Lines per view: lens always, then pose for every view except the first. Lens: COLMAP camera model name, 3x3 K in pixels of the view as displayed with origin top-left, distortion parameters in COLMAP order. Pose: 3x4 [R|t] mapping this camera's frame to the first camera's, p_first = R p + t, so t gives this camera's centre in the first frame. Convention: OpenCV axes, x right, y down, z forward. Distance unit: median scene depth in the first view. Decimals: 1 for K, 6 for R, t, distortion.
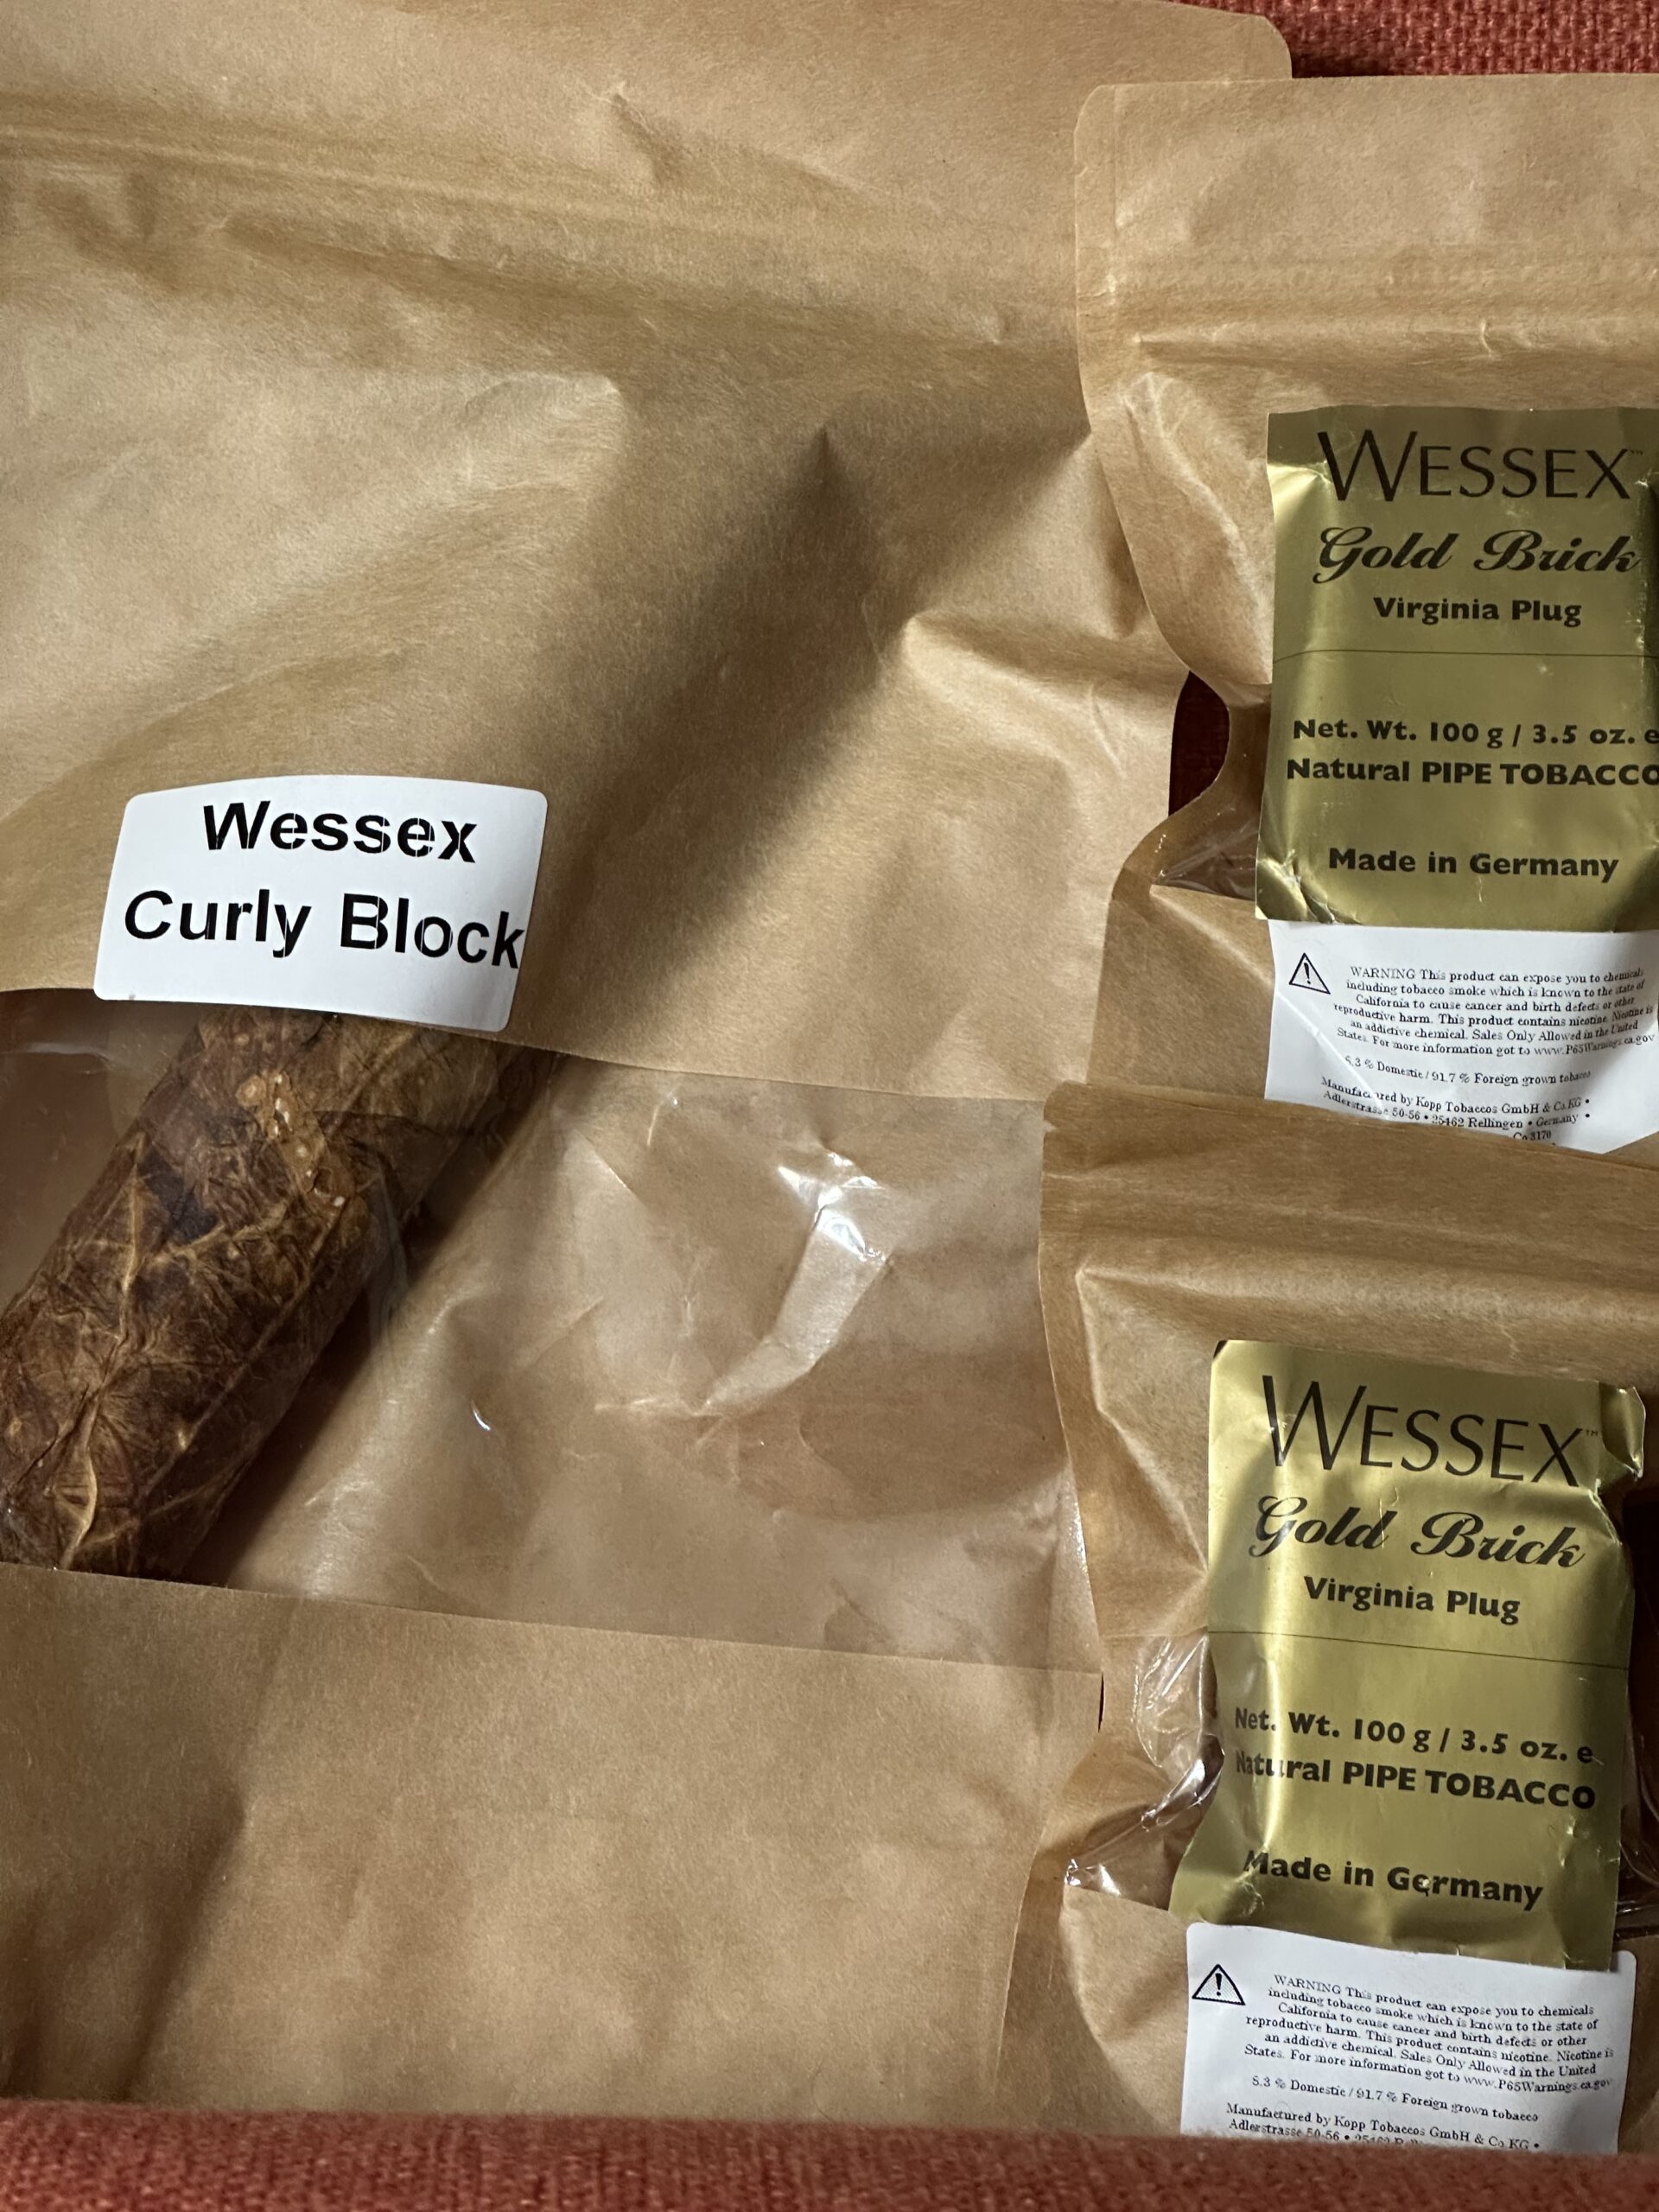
lens RADIAL K [[4889.3, 0, 832.5], [0, 4889.3, 1057.0], [0, 0, 1]] dist [-0.241789, 4.225340]
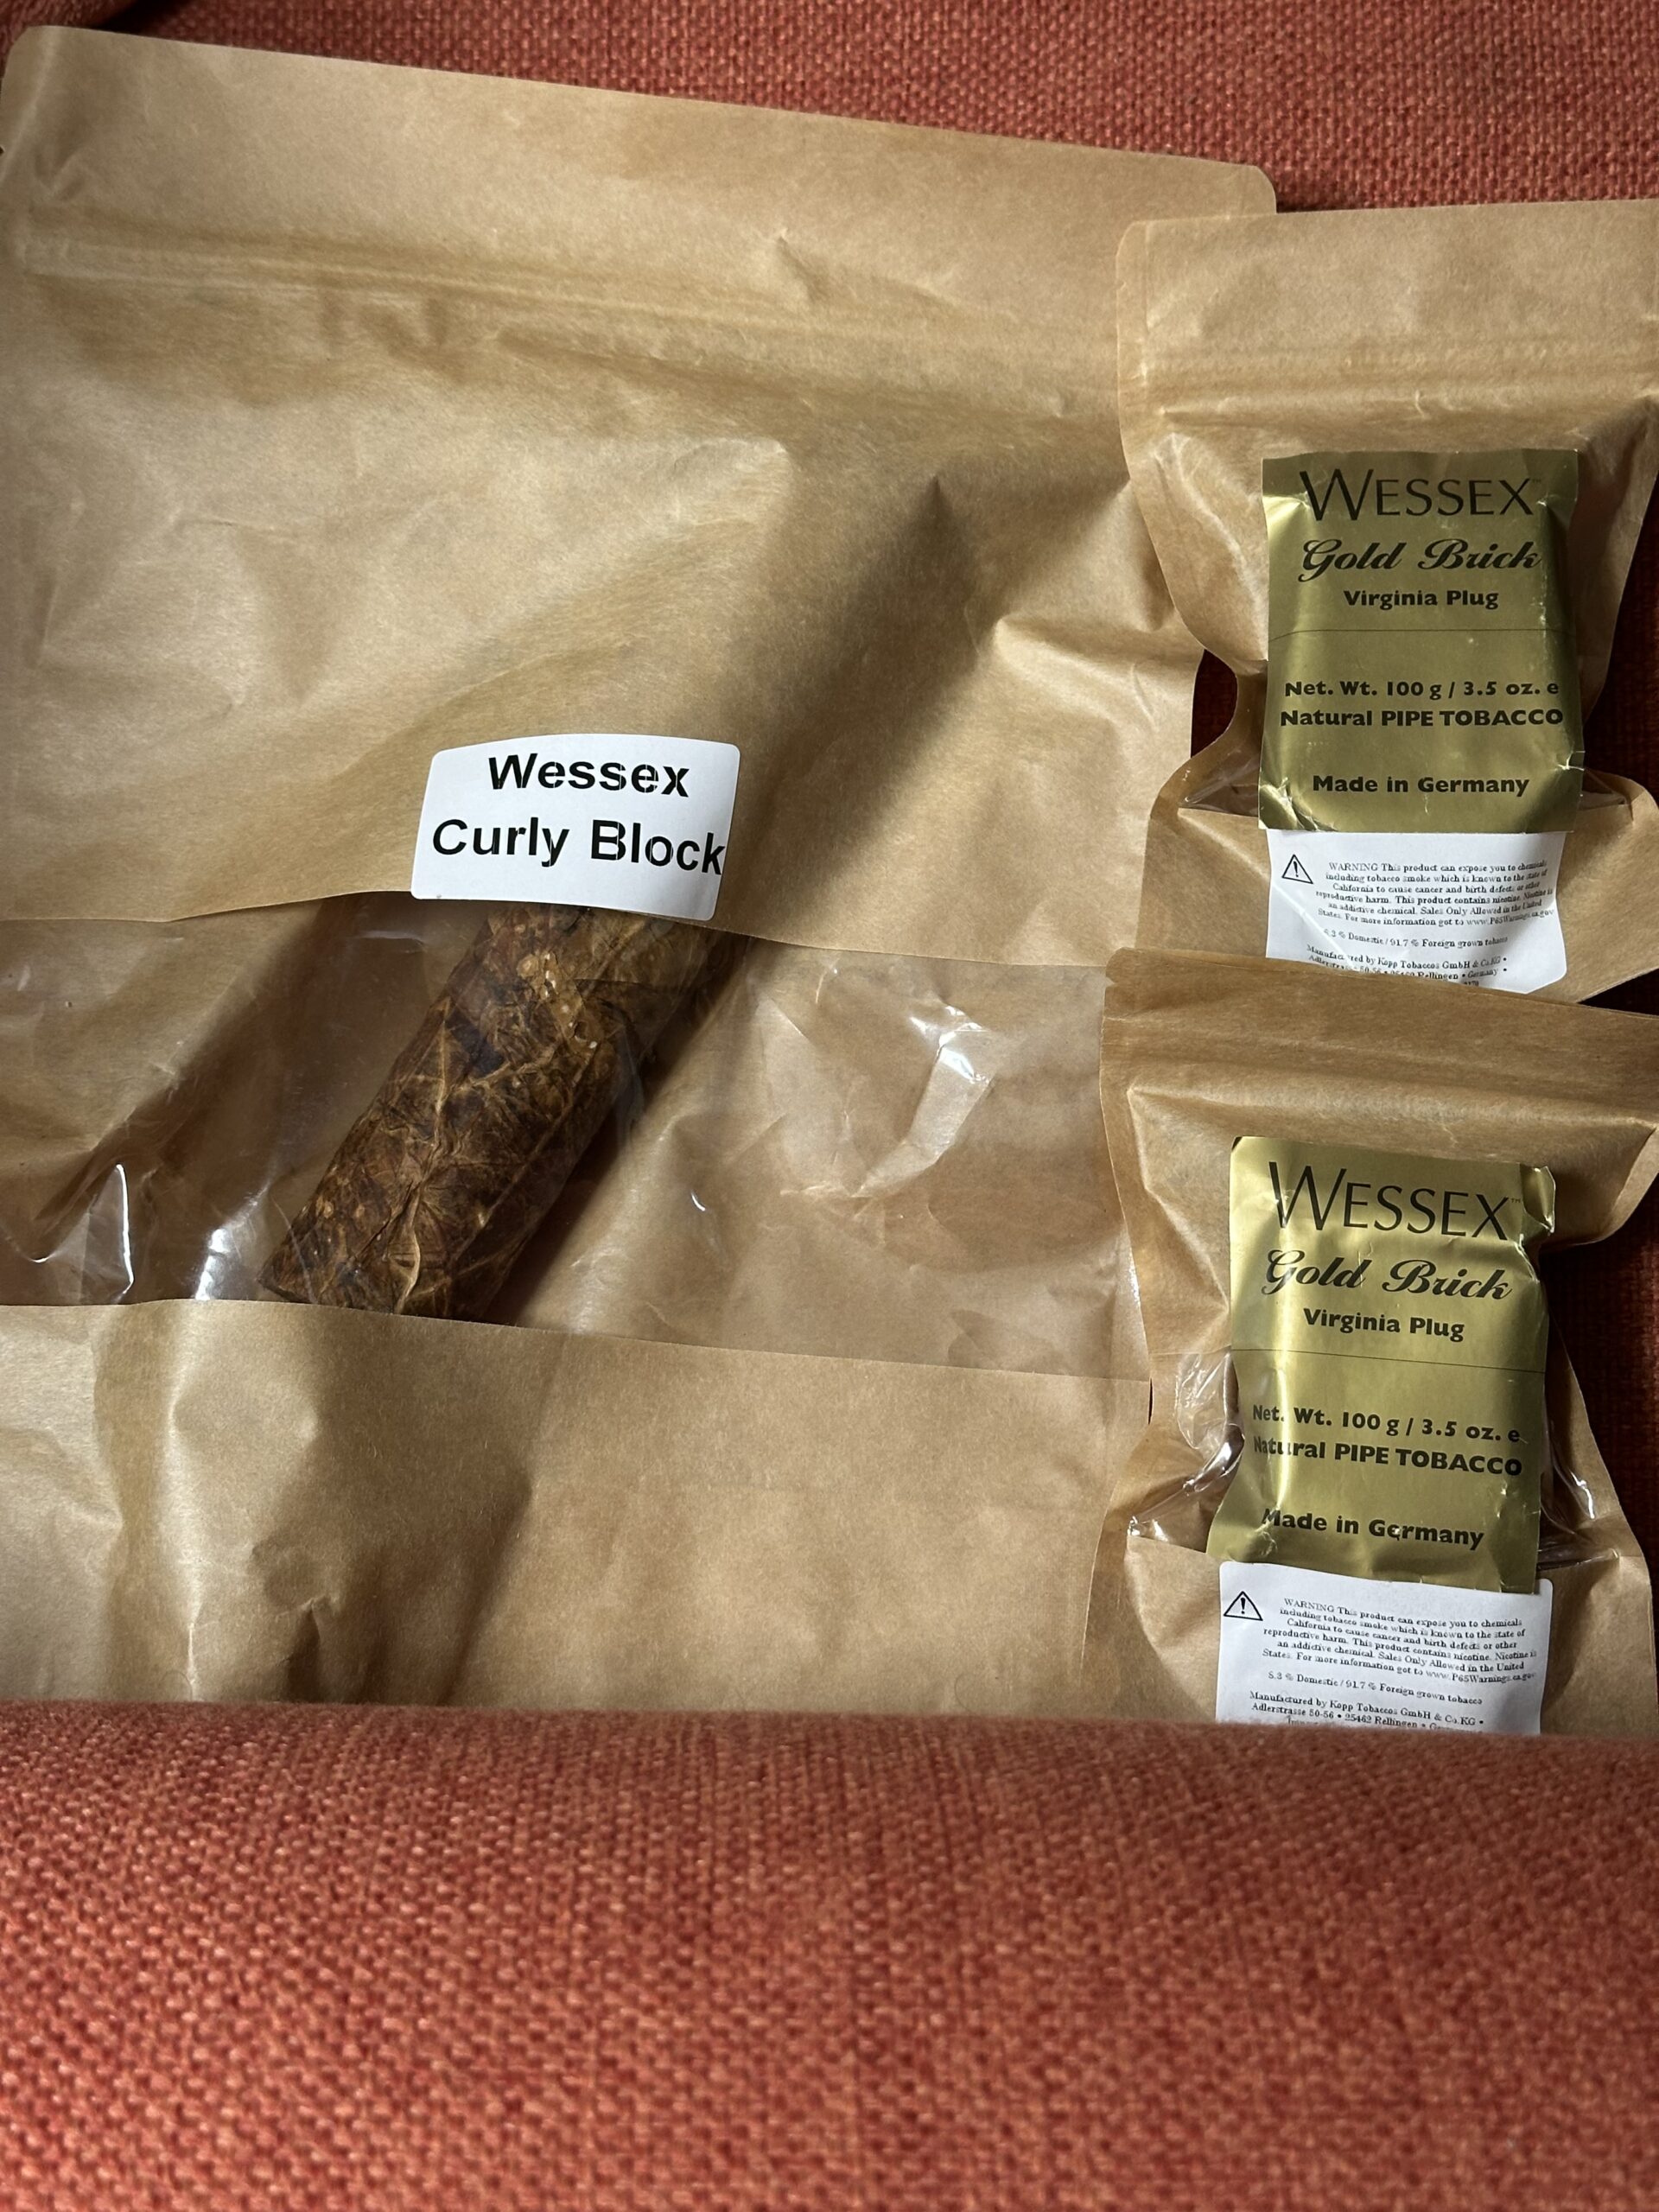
lens RADIAL K [[3089.6, 0, 829.5], [0, 3089.6, 1106.0], [0, 0, 1]] dist [0.066487, -0.149853]
pose [[0.999665, -0.013390, -0.022169, -0.015256], [0.014126, 0.999342, 0.033419, 0.018483], [0.021707, -0.033721, 0.999196, 0.128636]]
